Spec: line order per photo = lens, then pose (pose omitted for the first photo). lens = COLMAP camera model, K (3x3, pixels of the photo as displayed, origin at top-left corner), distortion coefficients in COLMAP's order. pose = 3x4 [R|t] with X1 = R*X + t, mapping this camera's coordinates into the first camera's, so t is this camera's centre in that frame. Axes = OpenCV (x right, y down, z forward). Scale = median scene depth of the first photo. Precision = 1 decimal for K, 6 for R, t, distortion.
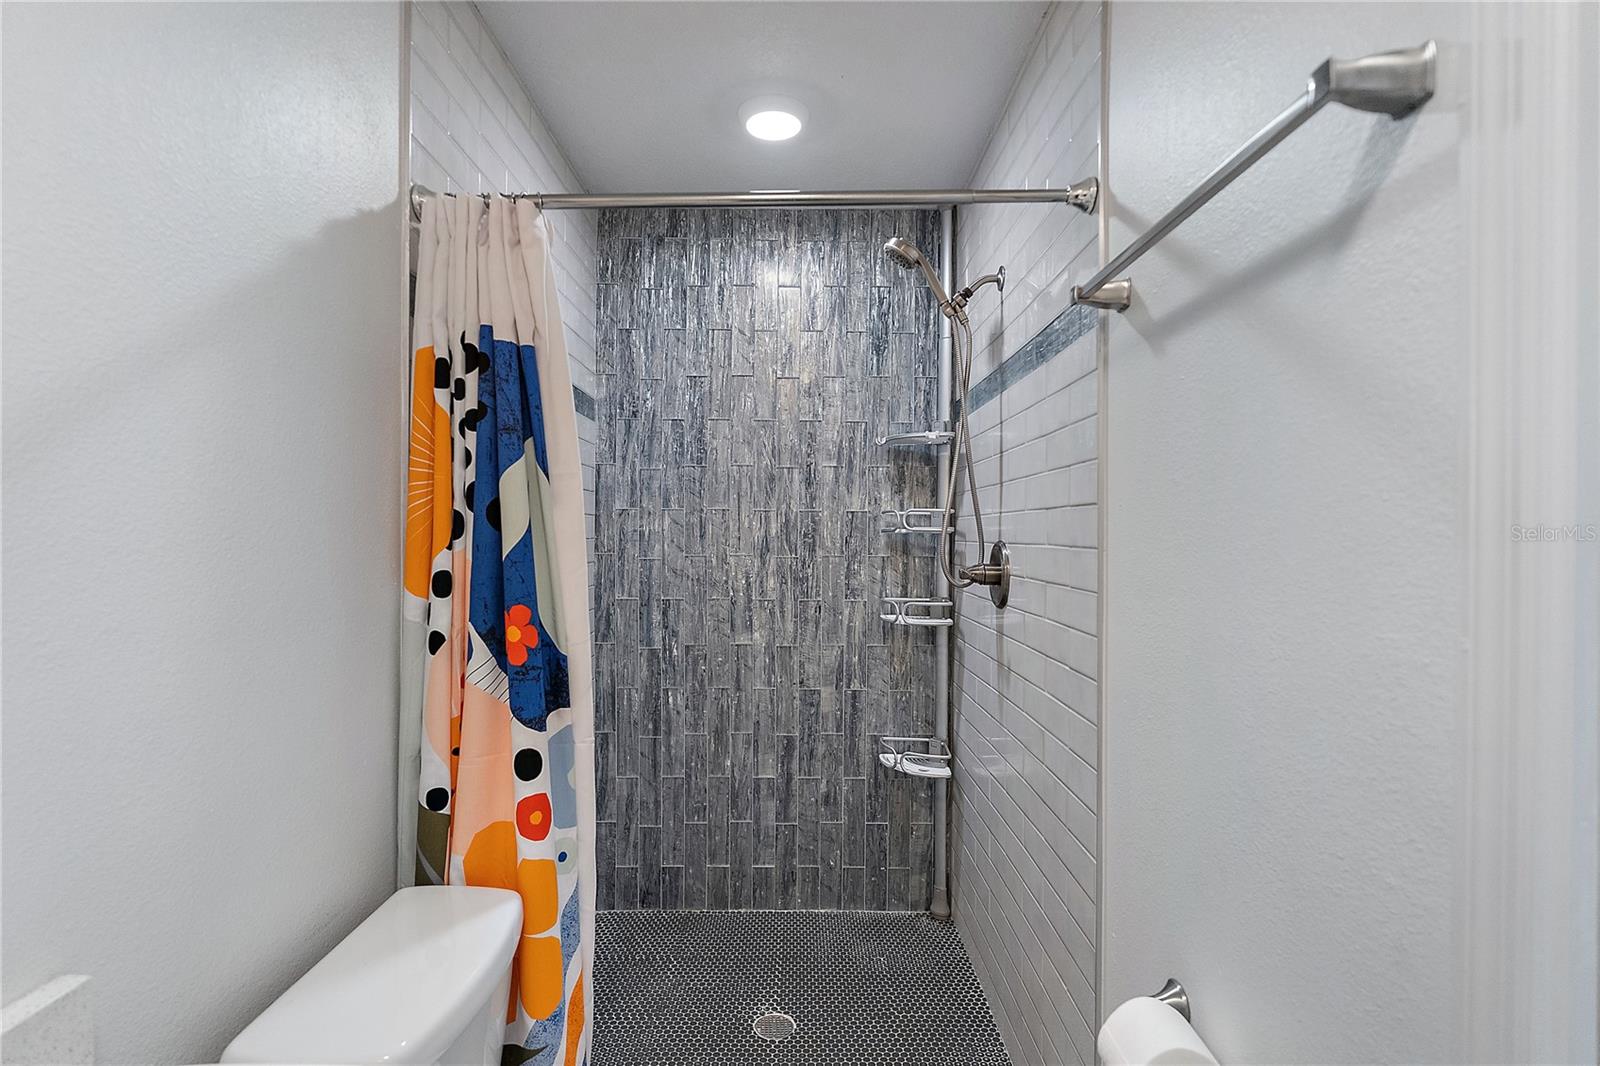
lens RADIAL K [[793.0, 0, 798.4], [0, 793.0, 547.6], [0, 0, 1]] dist [-0.005627, -0.000276]
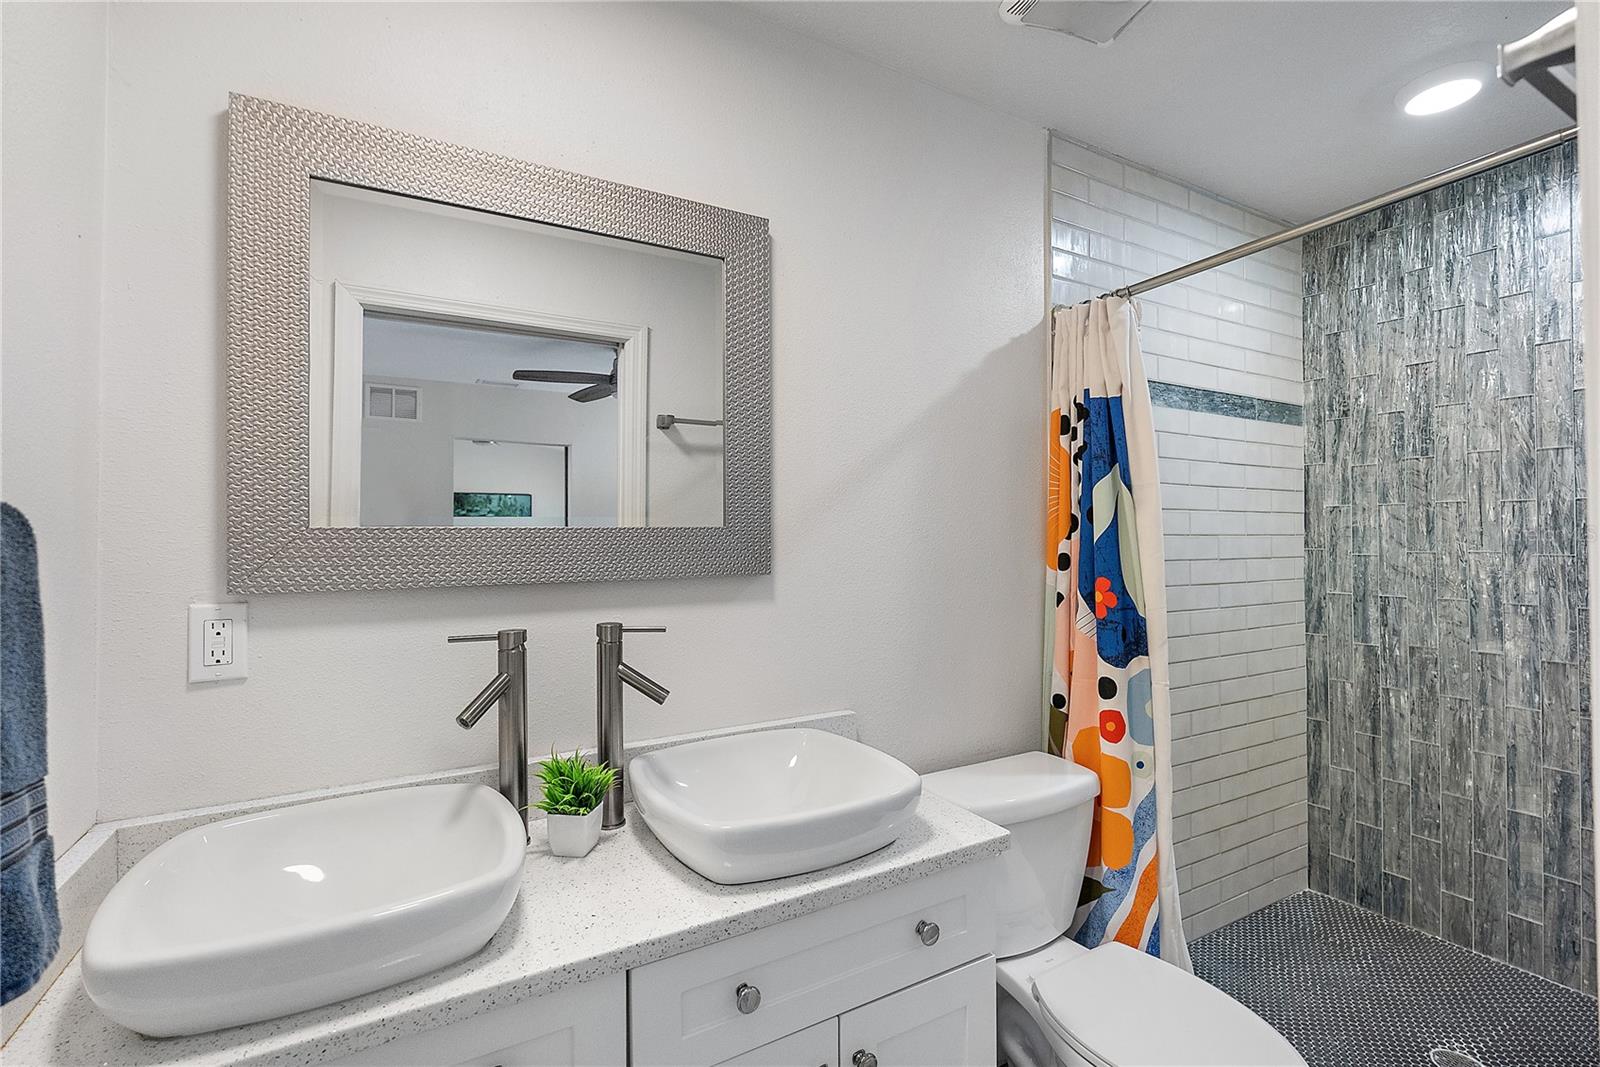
lens RADIAL K [[709.5, 0, 802.5], [0, 709.5, 530.5], [0, 0, 1]] dist [-0.002499, -0.000943]
pose [[0.488038, -0.013199, -0.872722, 0.248994], [-0.010045, 0.999735, -0.020736, 0.009233], [0.872764, 0.018886, 0.487776, -0.056517]]
